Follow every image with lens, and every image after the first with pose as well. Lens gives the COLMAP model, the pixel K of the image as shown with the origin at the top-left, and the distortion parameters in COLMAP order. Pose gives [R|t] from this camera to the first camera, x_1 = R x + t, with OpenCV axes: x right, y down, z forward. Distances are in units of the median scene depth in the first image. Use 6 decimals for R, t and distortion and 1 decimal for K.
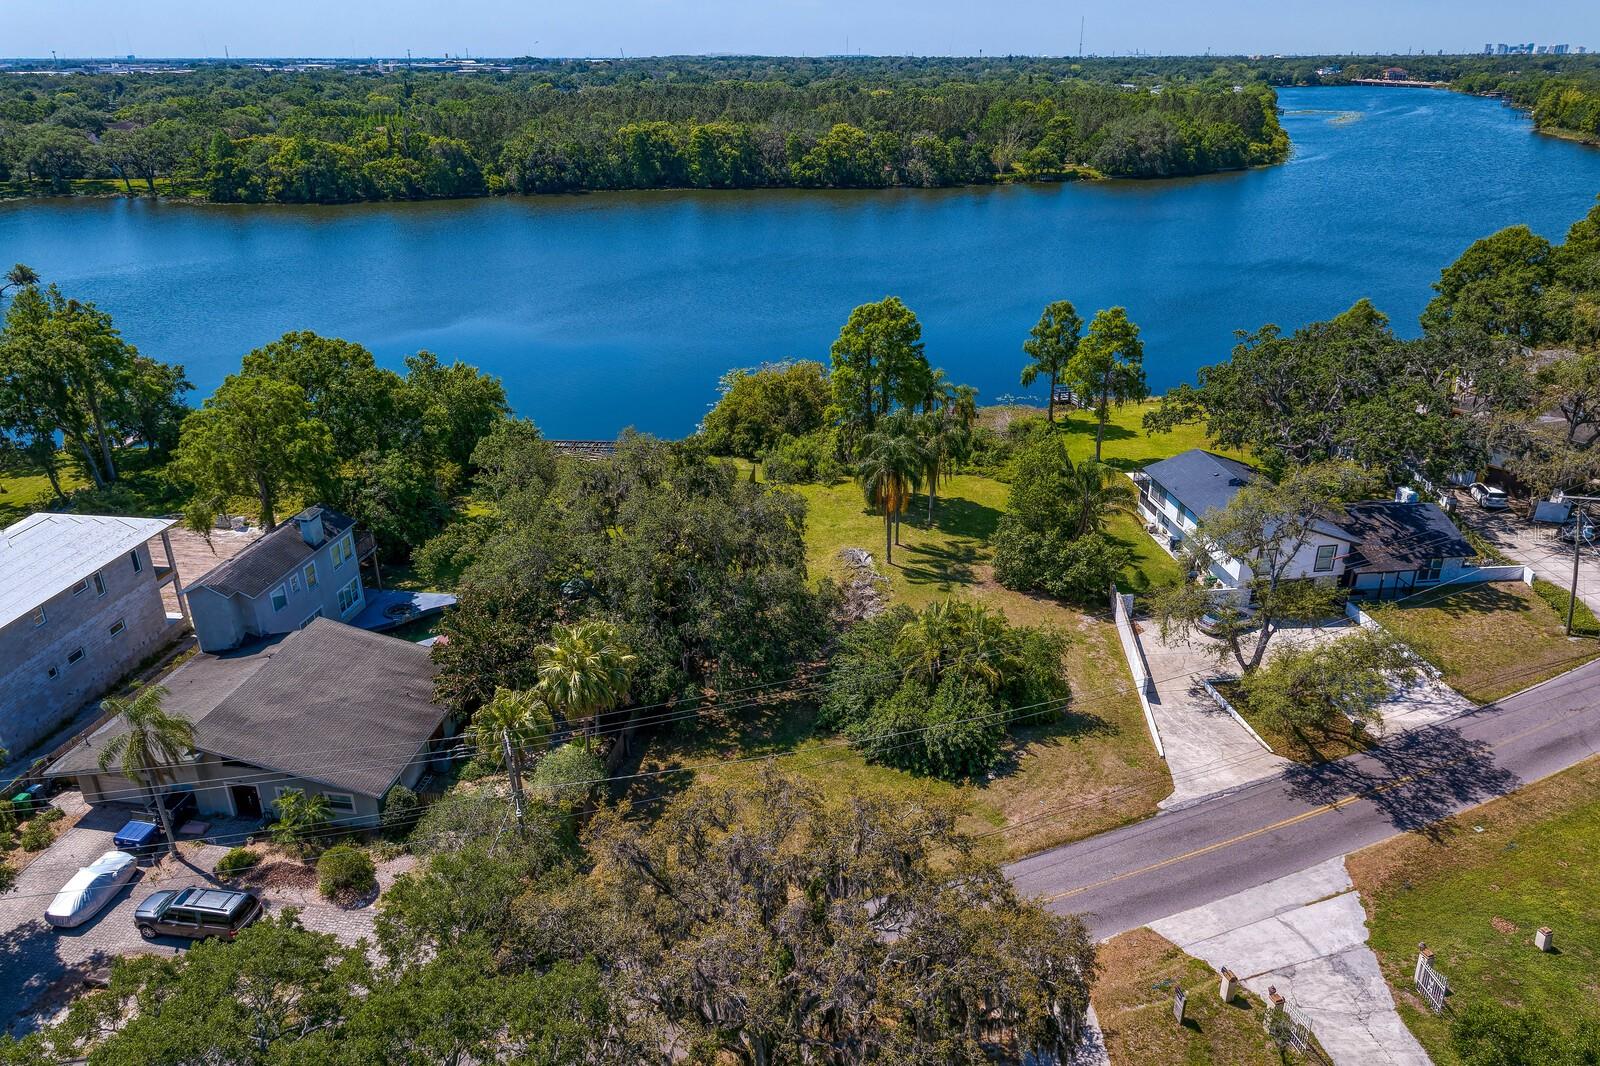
lens RADIAL K [[1093.9, 0, 808.5], [0, 1093.9, 533.8], [0, 0, 1]] dist [-0.000911, 0.008887]
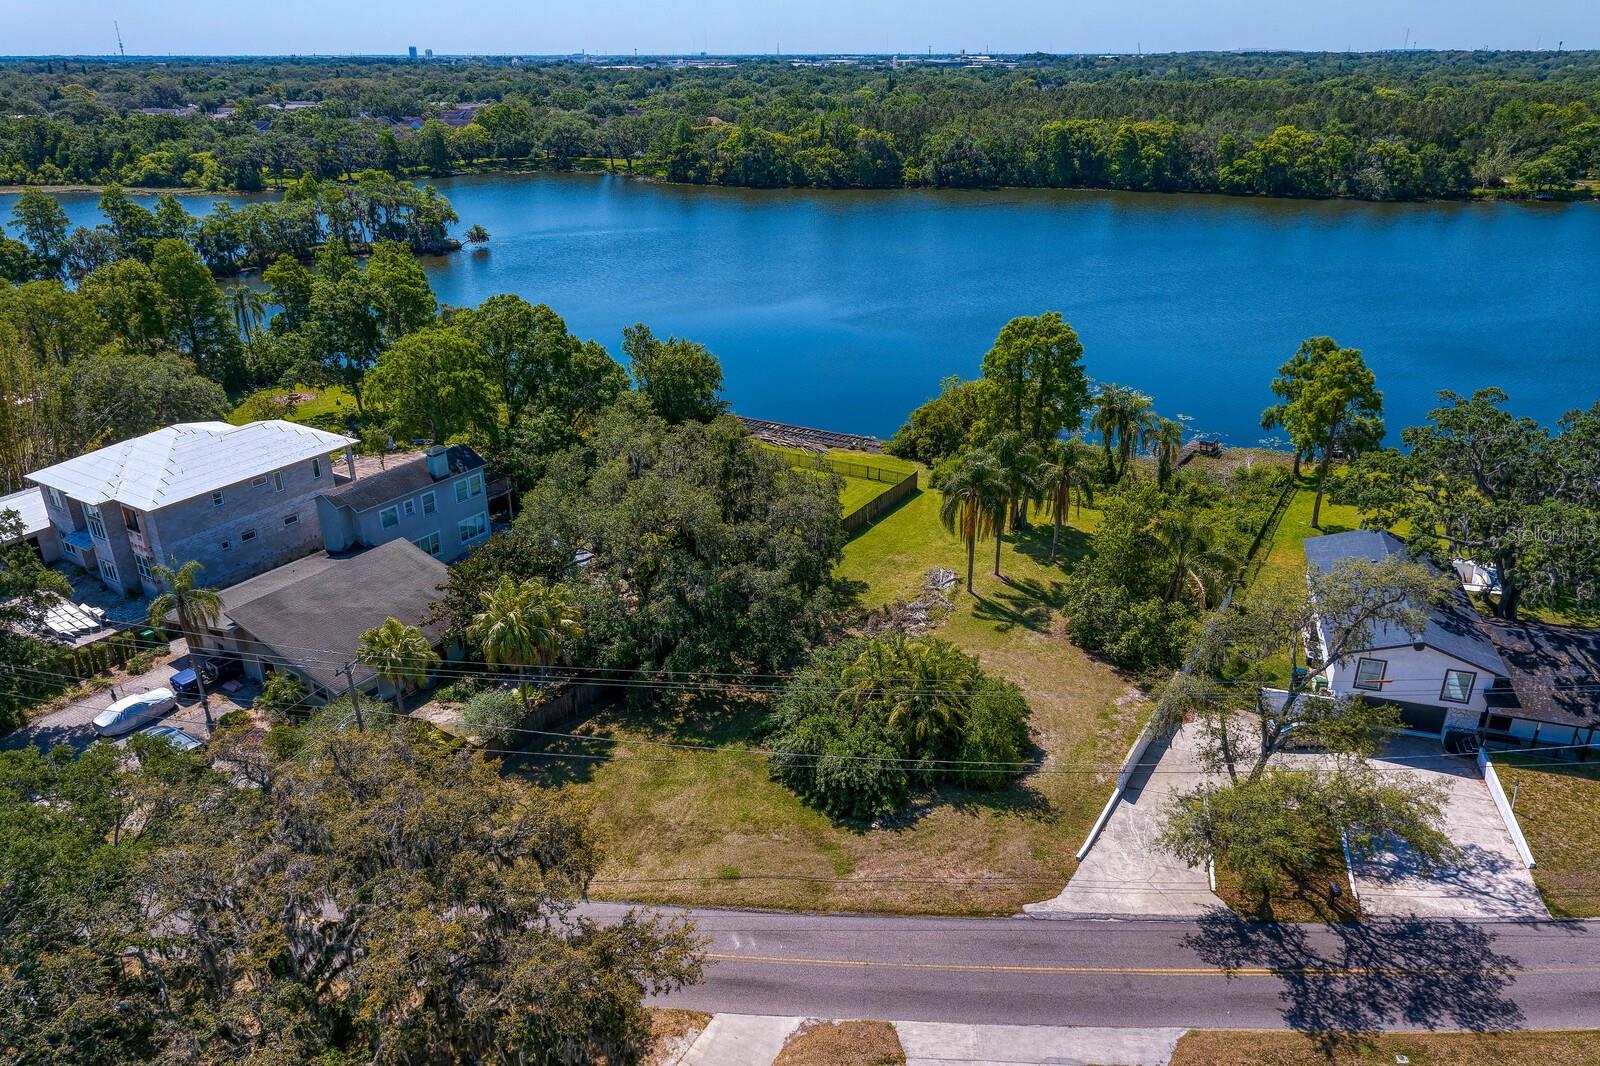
lens RADIAL K [[1093.9, 0, 808.5], [0, 1093.9, 533.8], [0, 0, 1]] dist [-0.000911, 0.008887]
pose [[0.906784, 0.168825, -0.386317, 0.331393], [-0.167544, 0.985160, 0.037258, -0.036935], [0.386875, 0.030940, 0.921613, 0.084472]]
